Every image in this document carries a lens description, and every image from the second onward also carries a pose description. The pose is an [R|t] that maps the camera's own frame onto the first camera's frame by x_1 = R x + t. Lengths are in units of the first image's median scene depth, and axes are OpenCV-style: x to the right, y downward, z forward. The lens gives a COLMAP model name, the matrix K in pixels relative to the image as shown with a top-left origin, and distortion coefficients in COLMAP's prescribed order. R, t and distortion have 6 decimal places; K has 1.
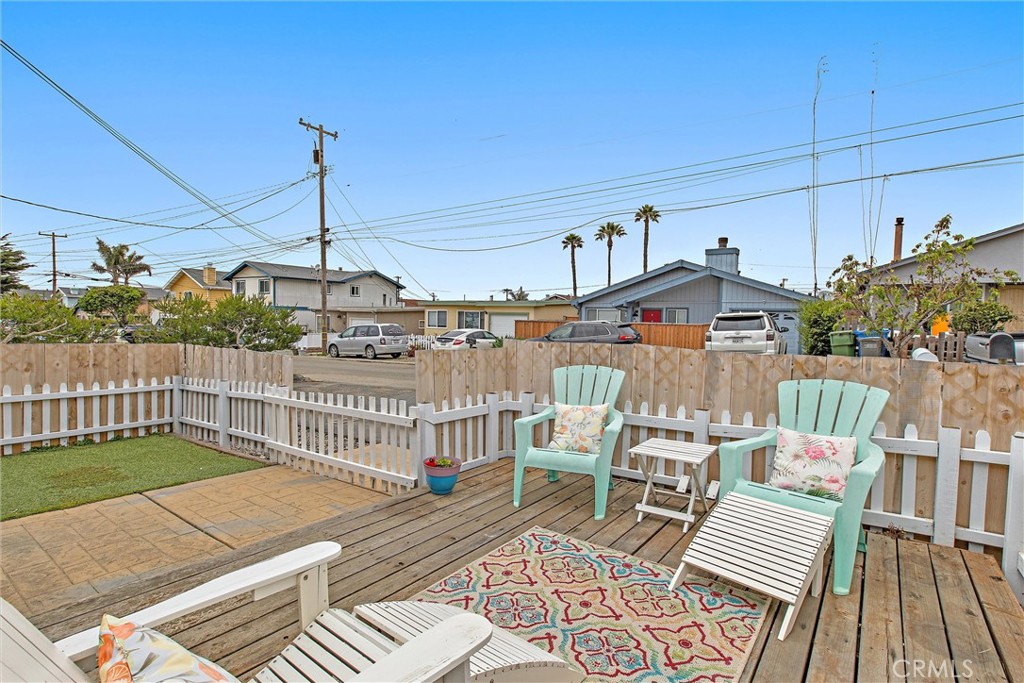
lens RADIAL K [[496.9, 0, 512.0], [0, 496.9, 341.5], [0, 0, 1]] dist [-0.002152, -0.001070]
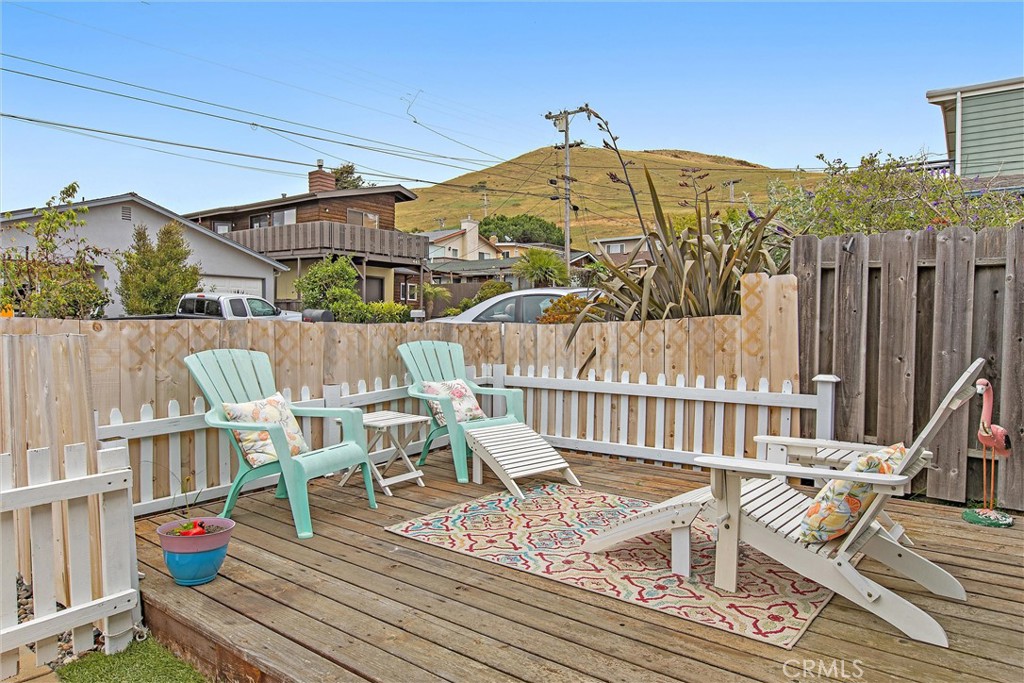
lens RADIAL K [[666.5, 0, 512.0], [0, 666.5, 341.5], [0, 0, 1]] dist [0.004051, 0.001217]
pose [[0.030250, -0.043566, 0.998592, -0.909620], [0.037405, 0.998399, 0.042425, 0.013602], [-0.998842, 0.036069, 0.031831, 0.631407]]
